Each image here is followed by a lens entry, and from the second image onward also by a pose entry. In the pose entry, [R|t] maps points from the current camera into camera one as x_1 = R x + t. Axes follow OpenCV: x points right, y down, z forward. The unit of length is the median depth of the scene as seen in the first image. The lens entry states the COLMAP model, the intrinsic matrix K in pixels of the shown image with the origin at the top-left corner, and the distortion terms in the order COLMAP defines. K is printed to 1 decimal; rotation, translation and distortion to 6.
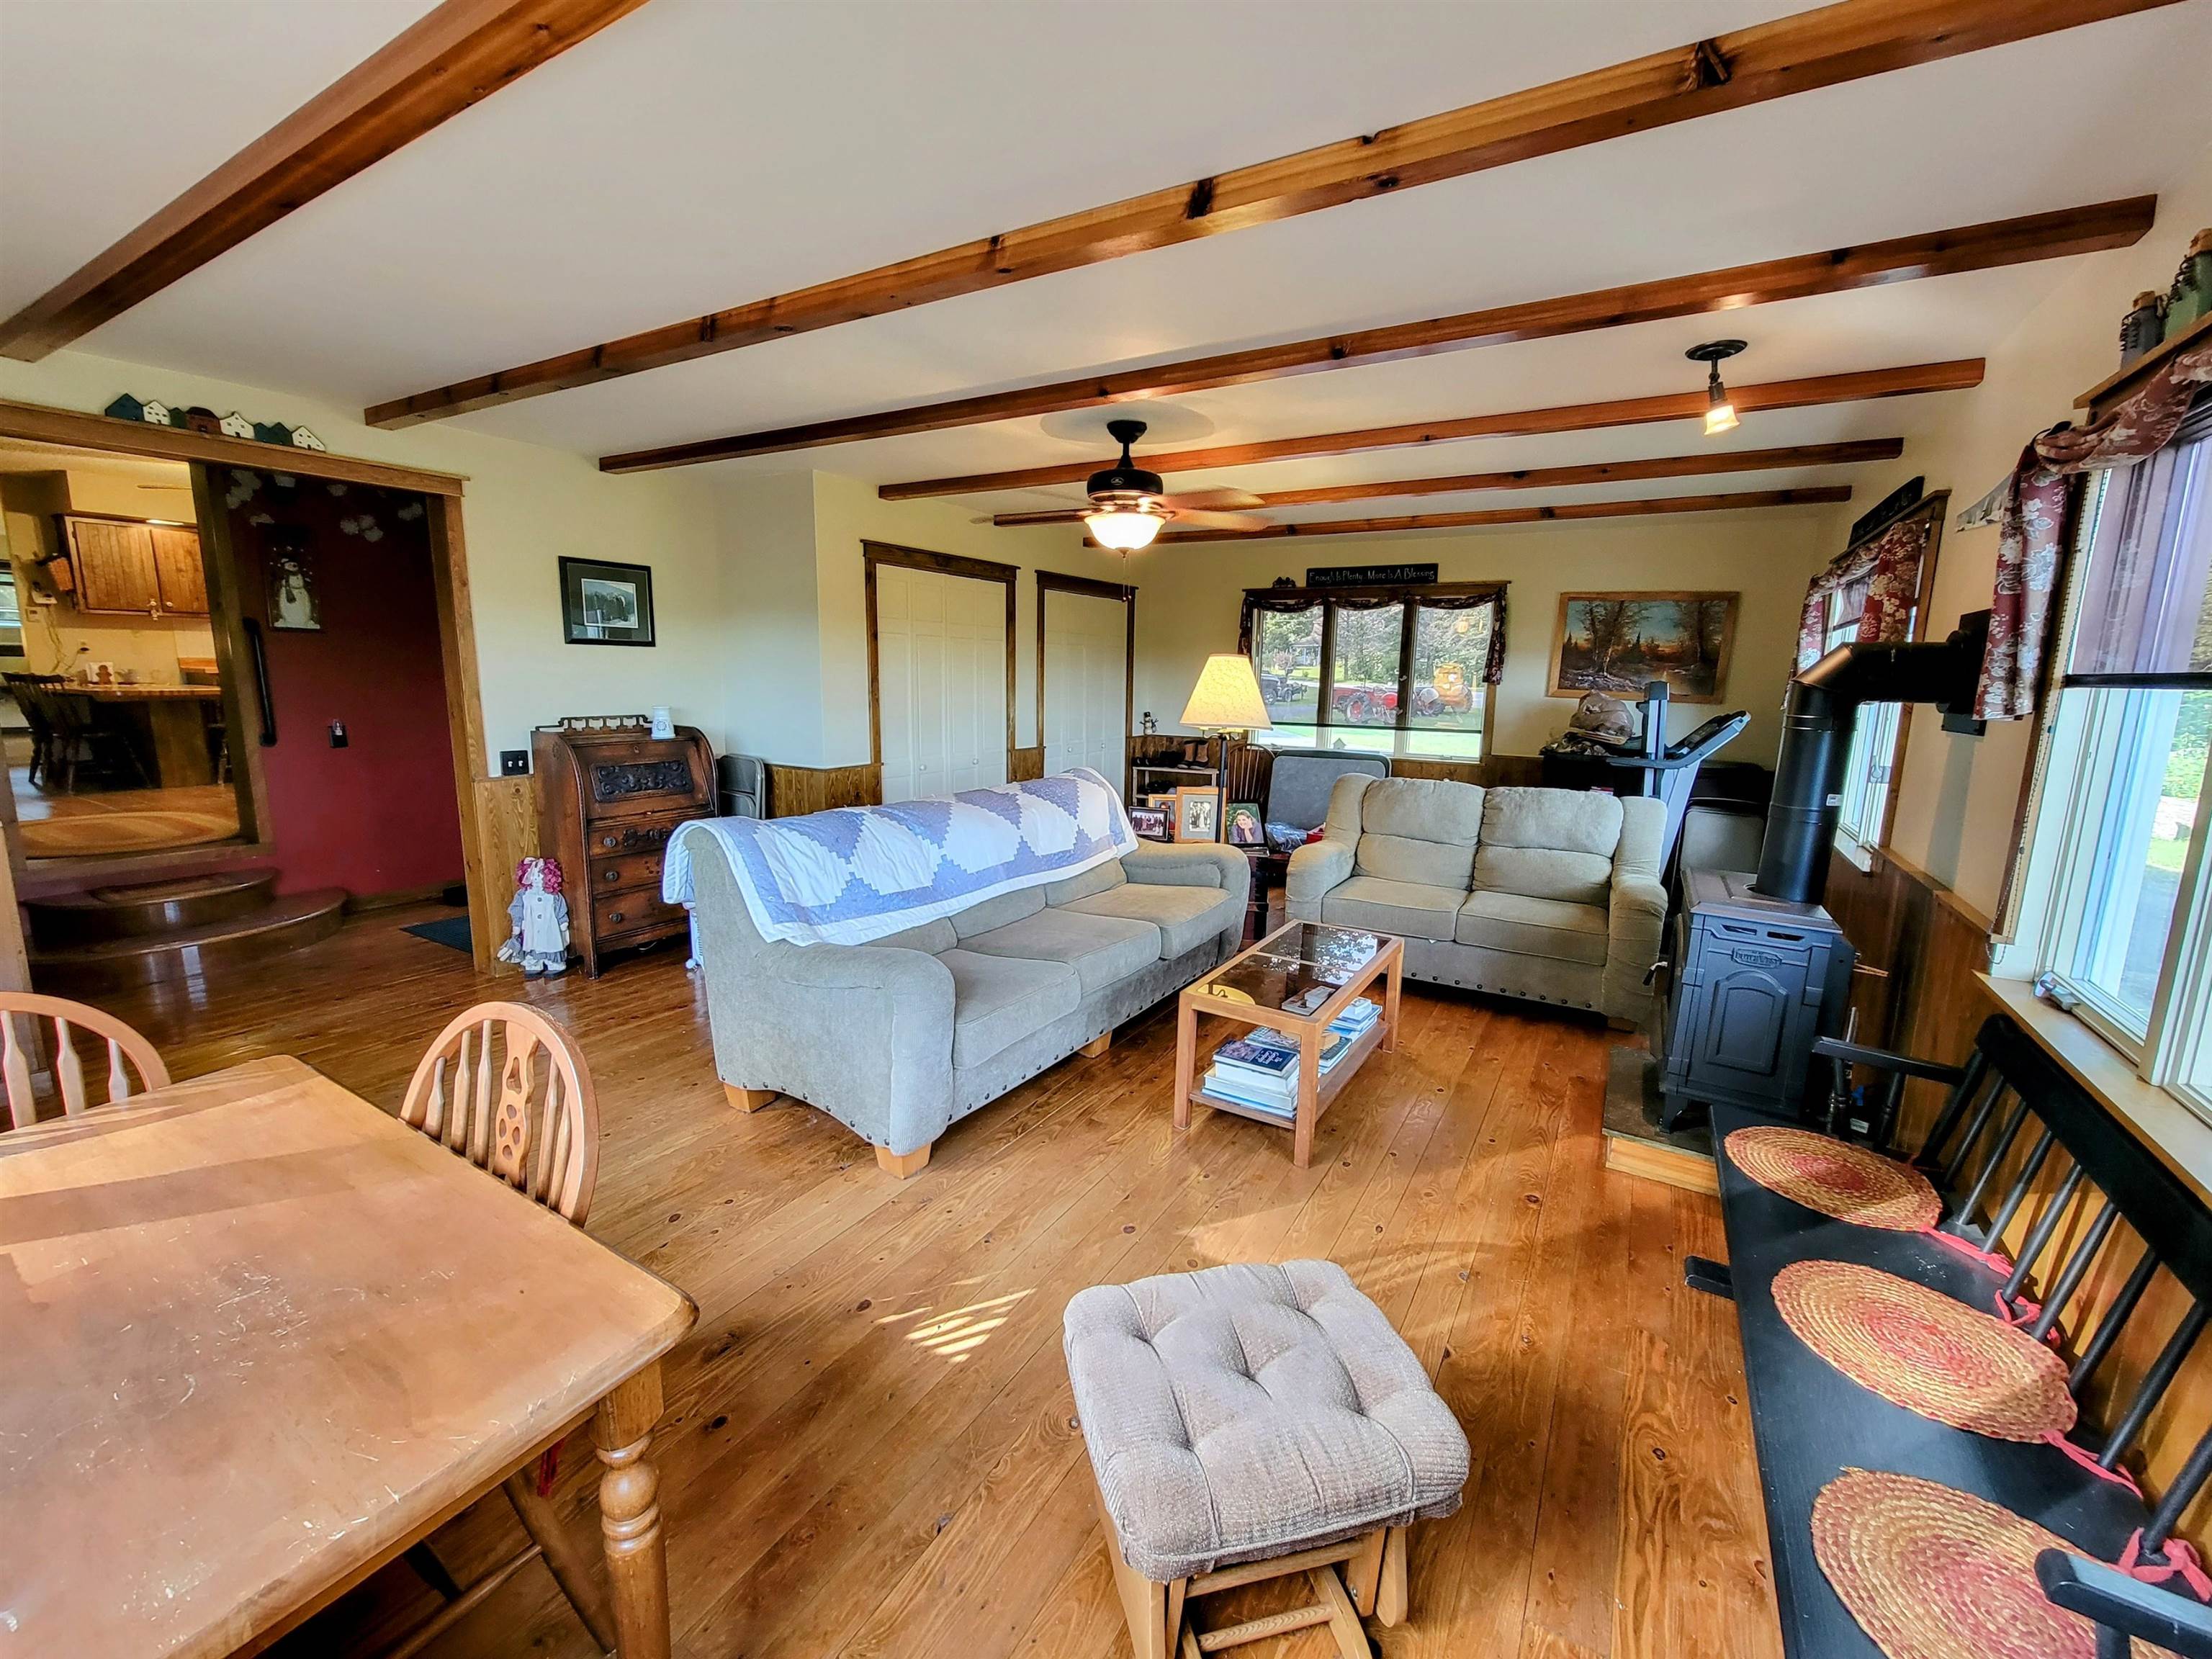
lens RADIAL K [[896.6, 0, 1100.7], [0, 896.6, 826.7], [0, 0, 1]] dist [-0.001738, -0.000741]
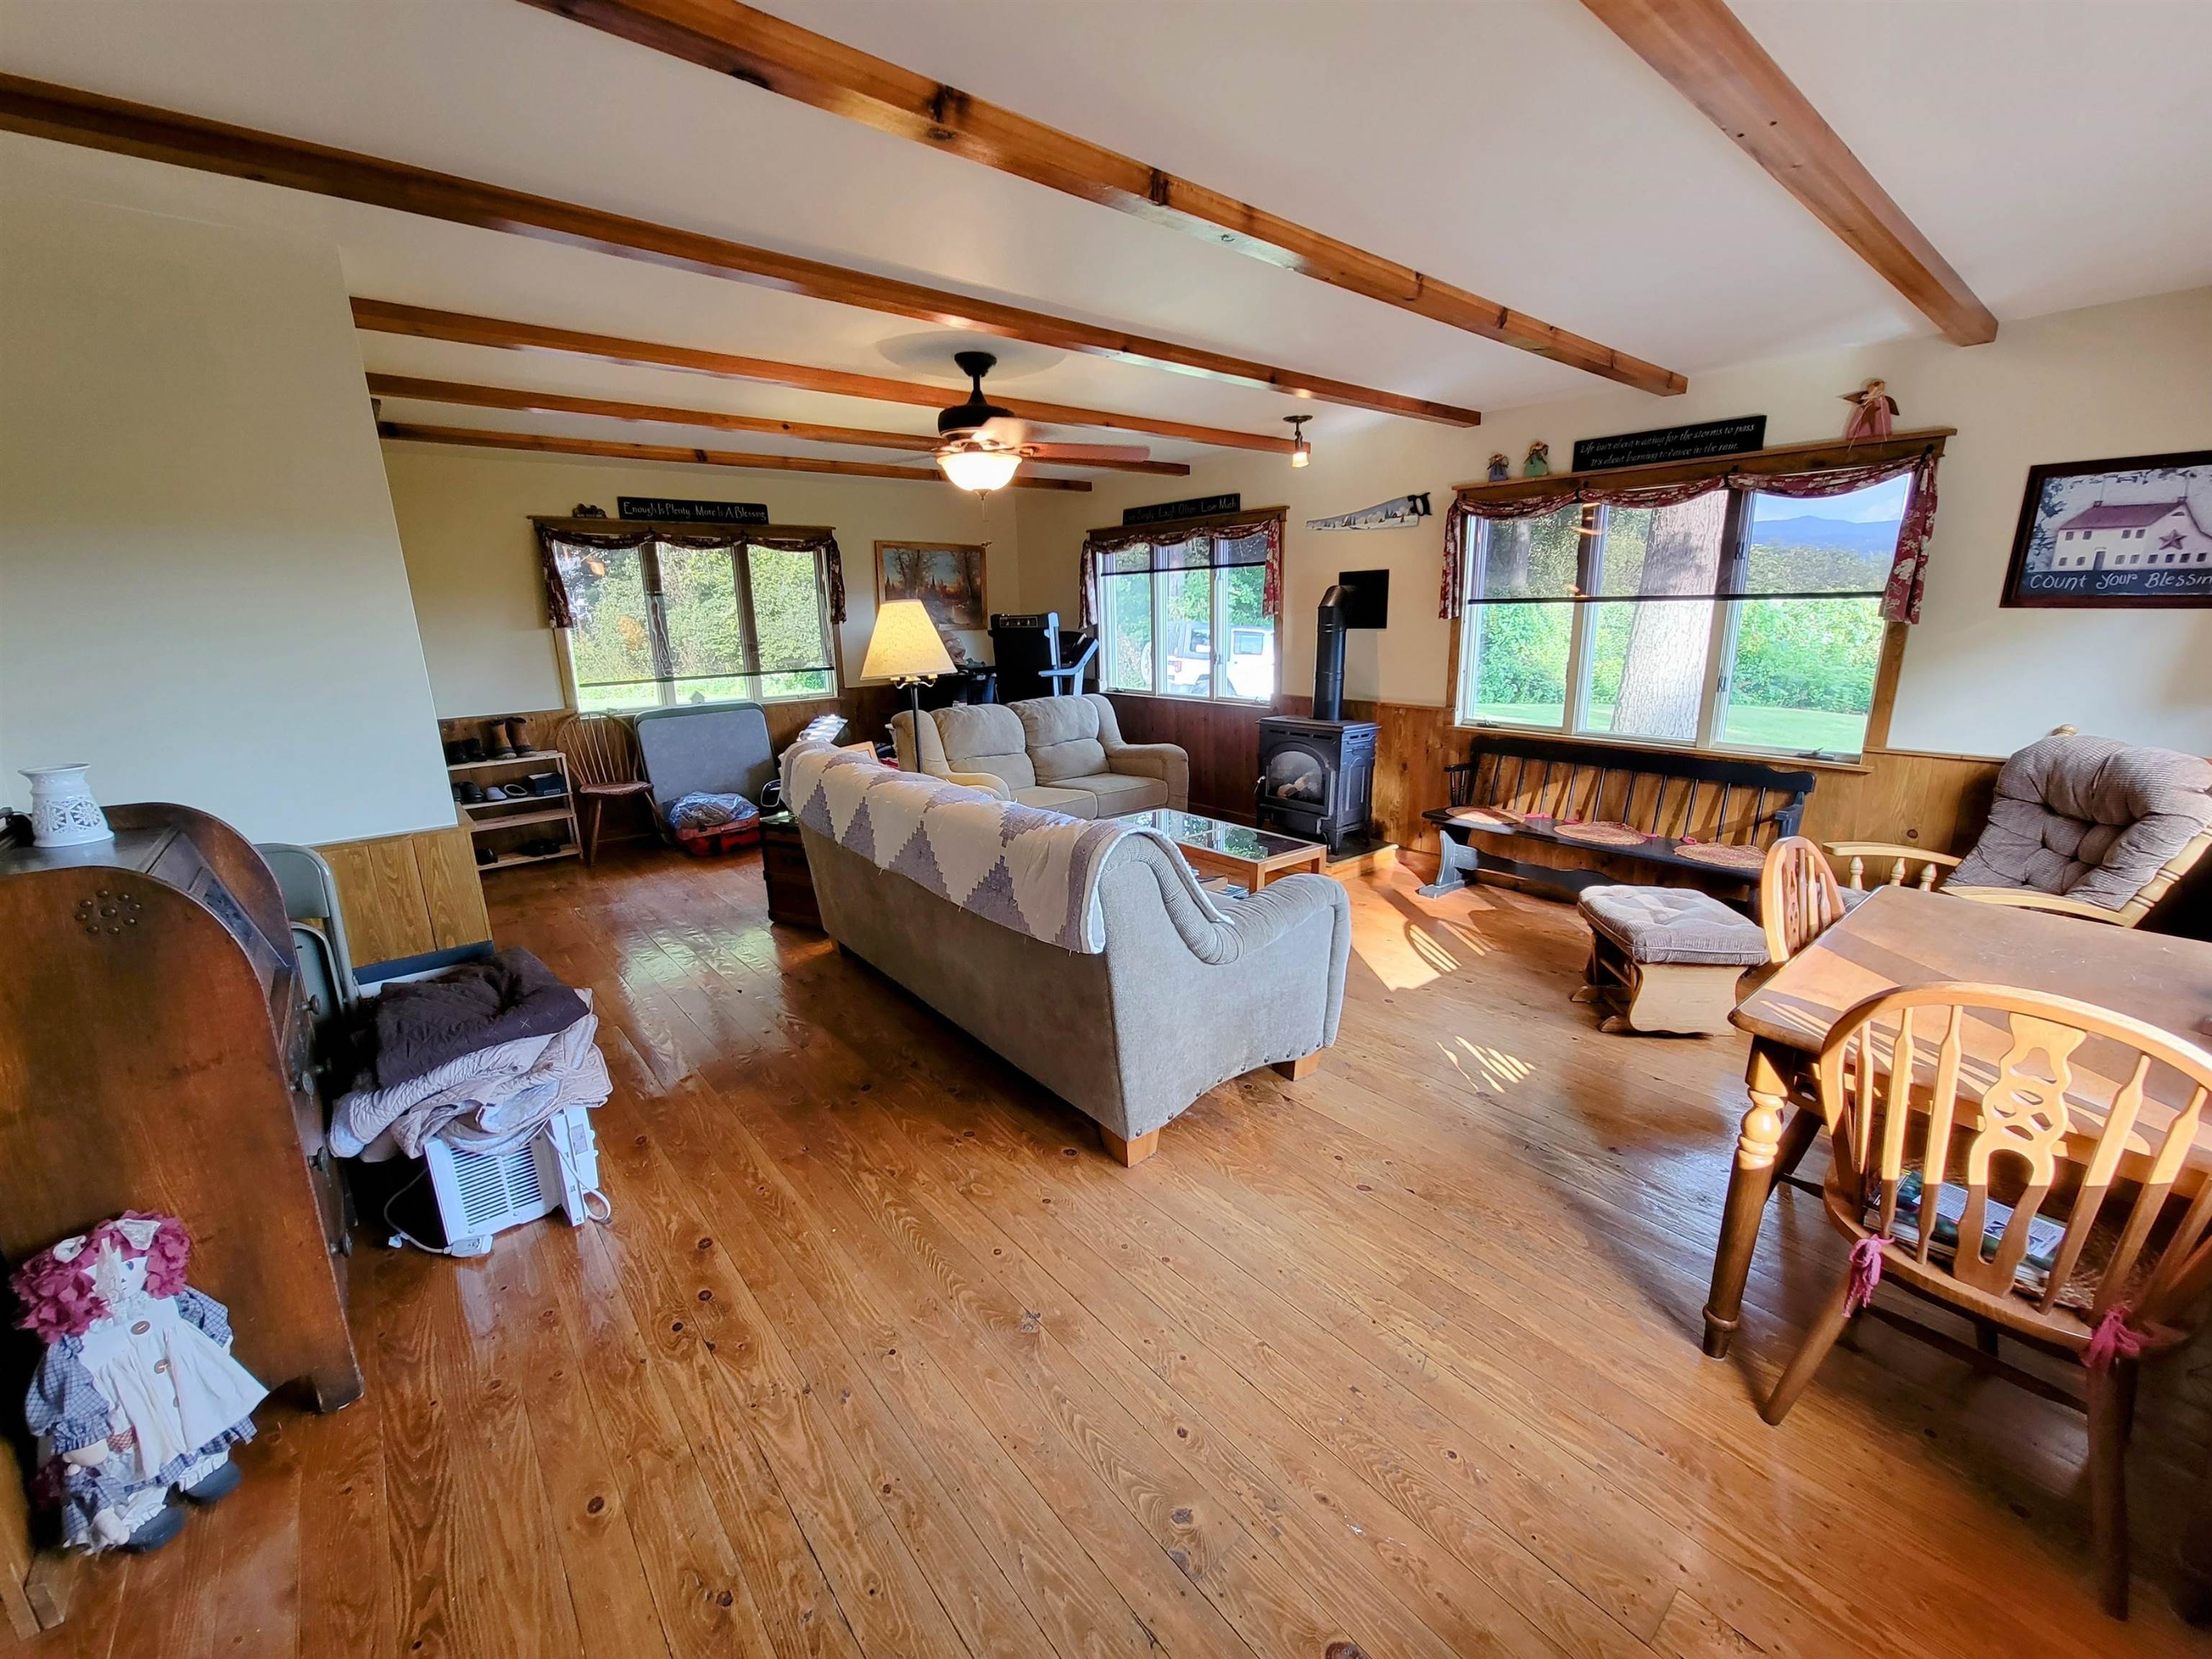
lens RADIAL K [[896.6, 0, 1112.4], [0, 896.6, 825.2], [0, 0, 1]] dist [-0.001738, -0.000741]
pose [[0.331468, -0.250463, 0.909614, -0.550730], [0.190476, 0.962031, 0.195485, -0.077615], [-0.924039, 0.108462, 0.366589, 0.344452]]
